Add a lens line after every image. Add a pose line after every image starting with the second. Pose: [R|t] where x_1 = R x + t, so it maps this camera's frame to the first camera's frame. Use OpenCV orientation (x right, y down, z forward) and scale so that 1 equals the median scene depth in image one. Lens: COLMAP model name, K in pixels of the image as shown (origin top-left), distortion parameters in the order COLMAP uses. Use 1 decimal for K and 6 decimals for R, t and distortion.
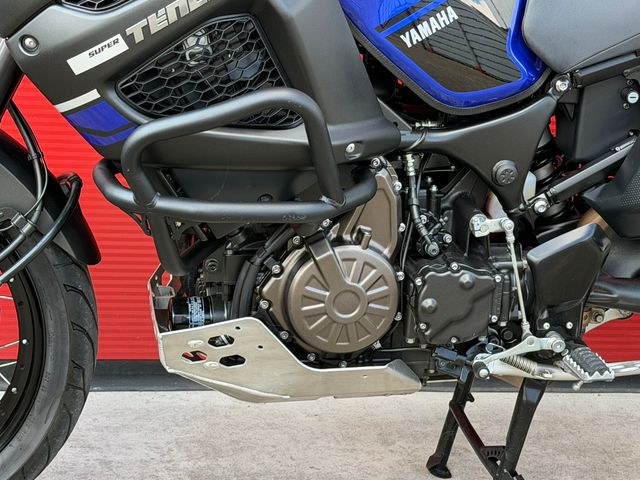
lens RADIAL K [[1453.6, 0, 322.5], [0, 1453.6, 256.3], [0, 0, 1]] dist [0.149112, 0.000000]
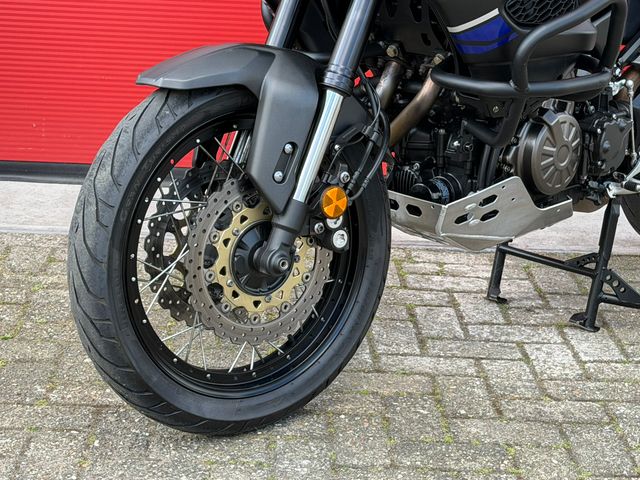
lens RADIAL K [[1453.6, 0, 309.2], [0, 1453.6, 259.8], [0, 0, 1]] dist [0.149112, 0.000000]
pose [[0.820872, -0.201958, 0.534212, -0.943073], [0.203186, 0.977461, 0.057313, 0.001170], [-0.533746, 0.061498, 0.843406, -0.038465]]
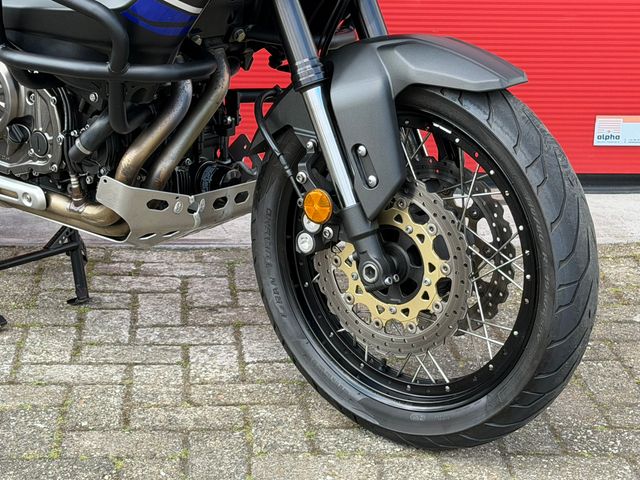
lens RADIAL K [[1500.0, 0, 320.4], [0, 1500.0, 262.7], [0, 0, 1]] dist [0.137825, 0.000000]
pose [[0.785527, -0.229944, 0.574520, -0.682313], [0.233787, 0.969870, 0.068527, 0.071049], [-0.572967, 0.080486, 0.815617, -0.133988]]
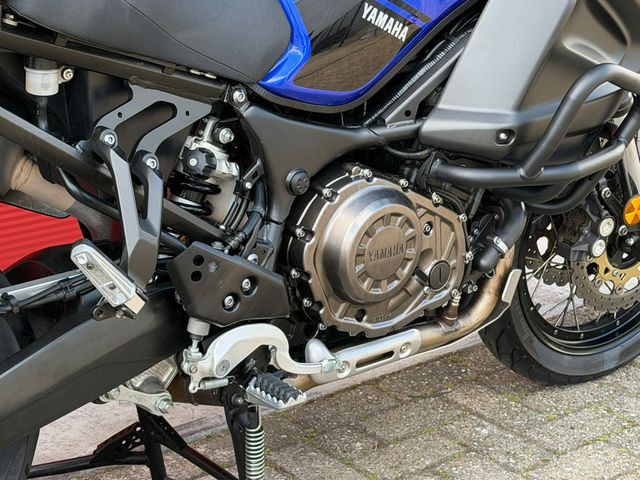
lens RADIAL K [[1500.0, 0, 320.9], [0, 1500.0, 245.5], [0, 0, 1]] dist [0.137825, 0.000000]
pose [[-0.457762, -0.396355, 0.795837, -0.925118], [0.226420, 0.813644, 0.535460, -0.620128], [-0.859760, 0.425306, -0.282713, 1.433202]]
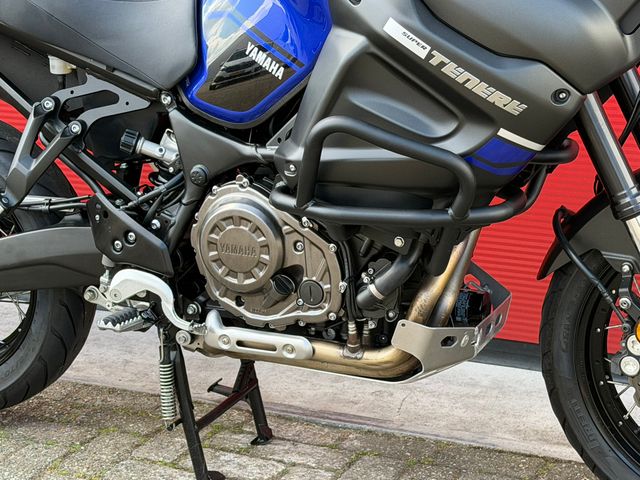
lens RADIAL K [[1500.0, 0, 318.6], [0, 1500.0, 252.0], [0, 0, 1]] dist [0.137825, 0.000000]
pose [[0.594903, -0.296475, 0.747123, -1.014896], [0.328896, 0.937903, 0.110295, -0.163060], [-0.733429, 0.180111, 0.655471, 0.234777]]
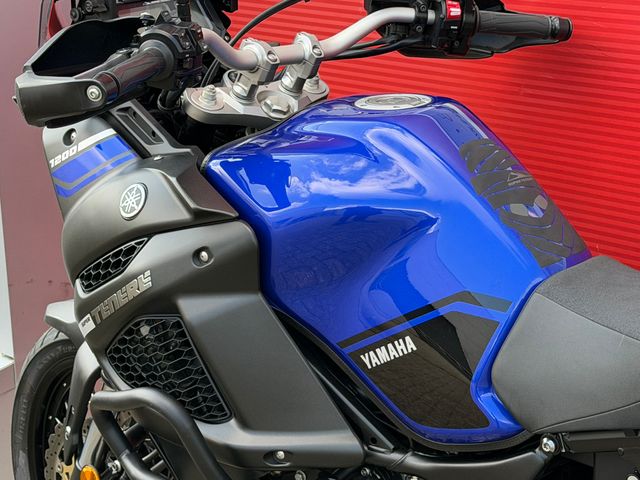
lens RADIAL K [[1453.6, 0, 320.6], [0, 1453.6, 240.1], [0, 0, 1]] dist [0.149112, 0.000000]
pose [[0.615015, 0.156829, -0.772762, 0.749558], [-0.185025, 0.981362, 0.051908, -0.262054], [0.766500, 0.111056, 0.632570, 0.336518]]
